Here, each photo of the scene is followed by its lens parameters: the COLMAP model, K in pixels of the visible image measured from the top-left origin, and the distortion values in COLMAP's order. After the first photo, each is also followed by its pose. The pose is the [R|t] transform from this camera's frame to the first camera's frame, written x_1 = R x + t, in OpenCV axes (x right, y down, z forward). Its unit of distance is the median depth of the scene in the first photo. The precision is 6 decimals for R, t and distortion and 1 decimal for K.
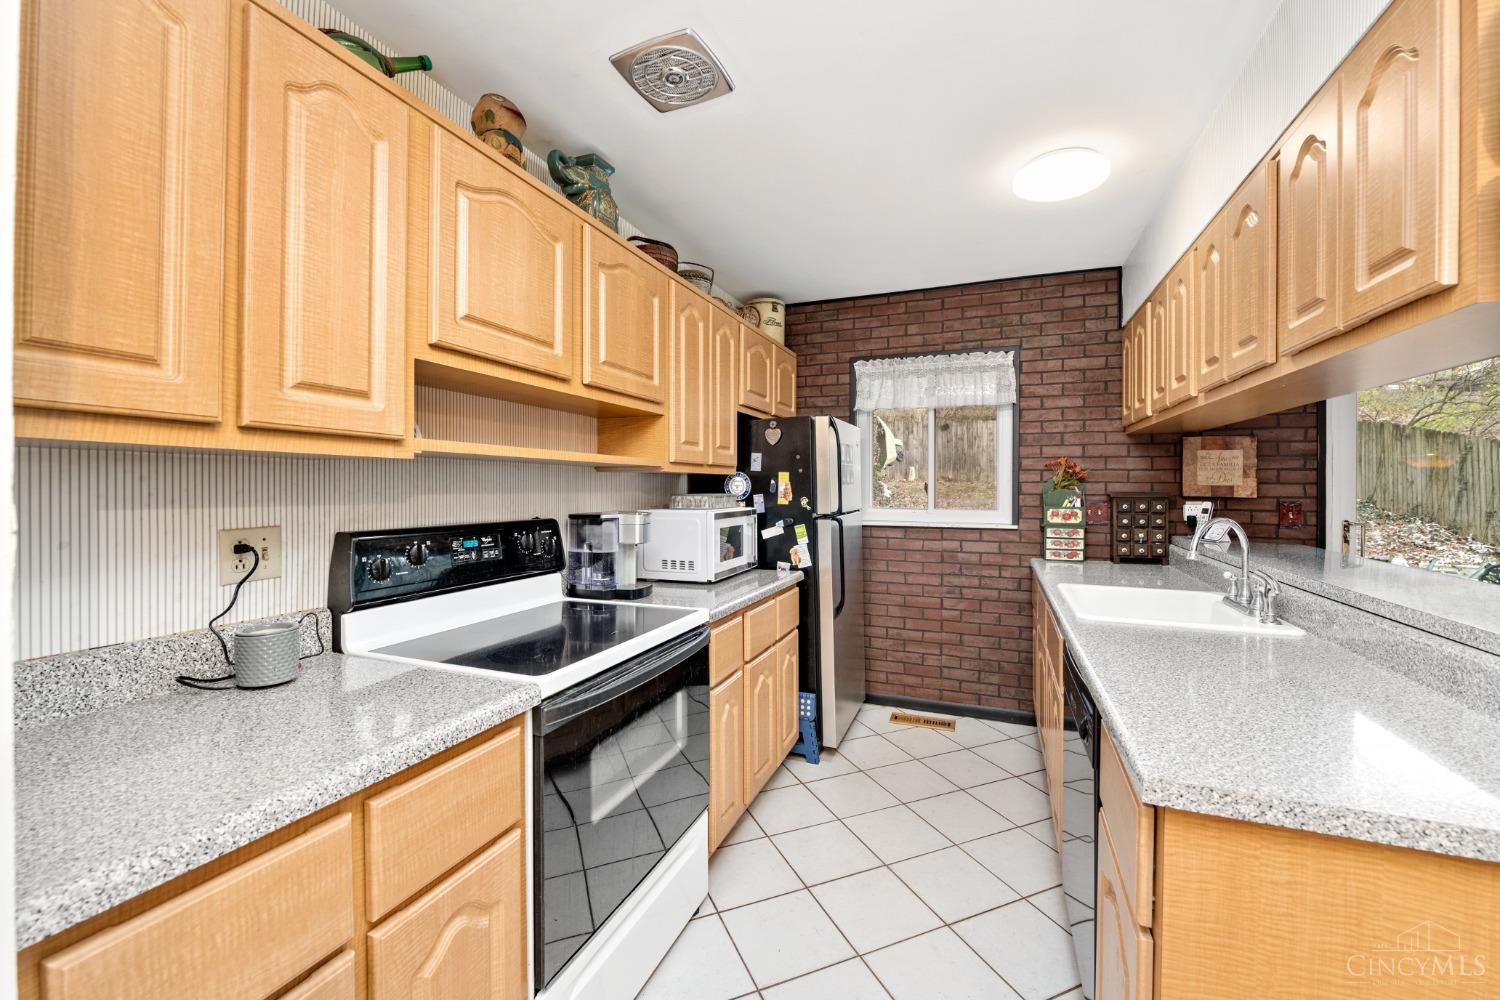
lens RADIAL K [[606.4, 0, 751.7], [0, 606.4, 487.8], [0, 0, 1]] dist [-0.010759, 0.000512]
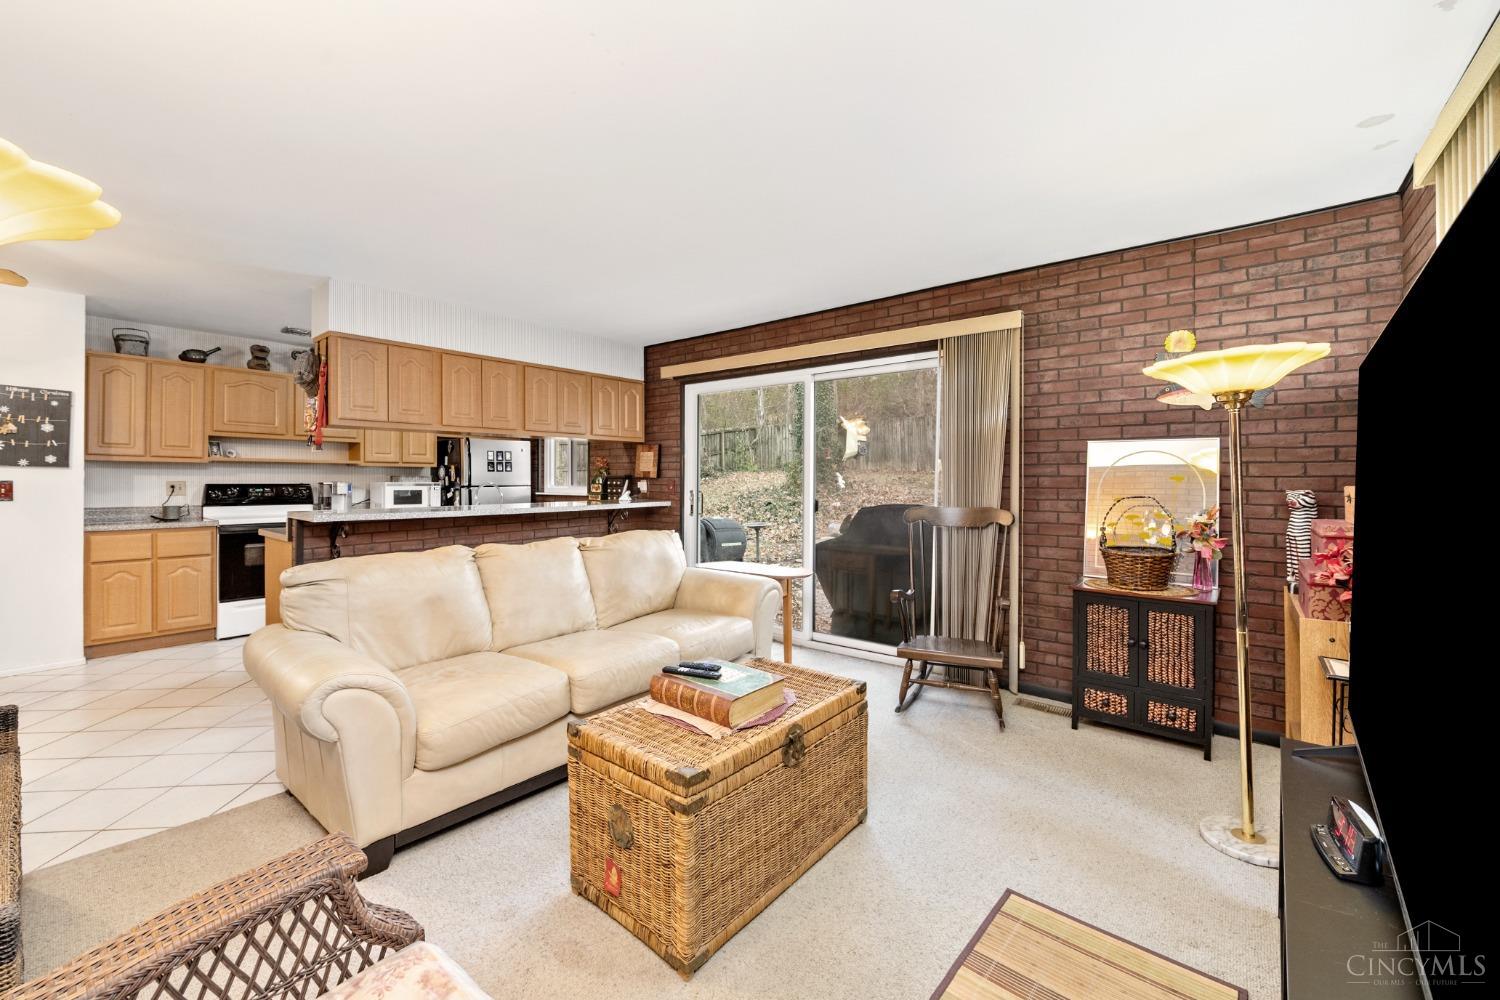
lens RADIAL K [[606.4, 0, 744.0], [0, 606.4, 480.7], [0, 0, 1]] dist [-0.010759, 0.000512]
pose [[0.957770, 0.000264, -0.287536, 1.598464], [-0.001125, 0.999995, -0.002830, 0.030455], [0.287534, 0.003034, 0.957766, -0.691100]]
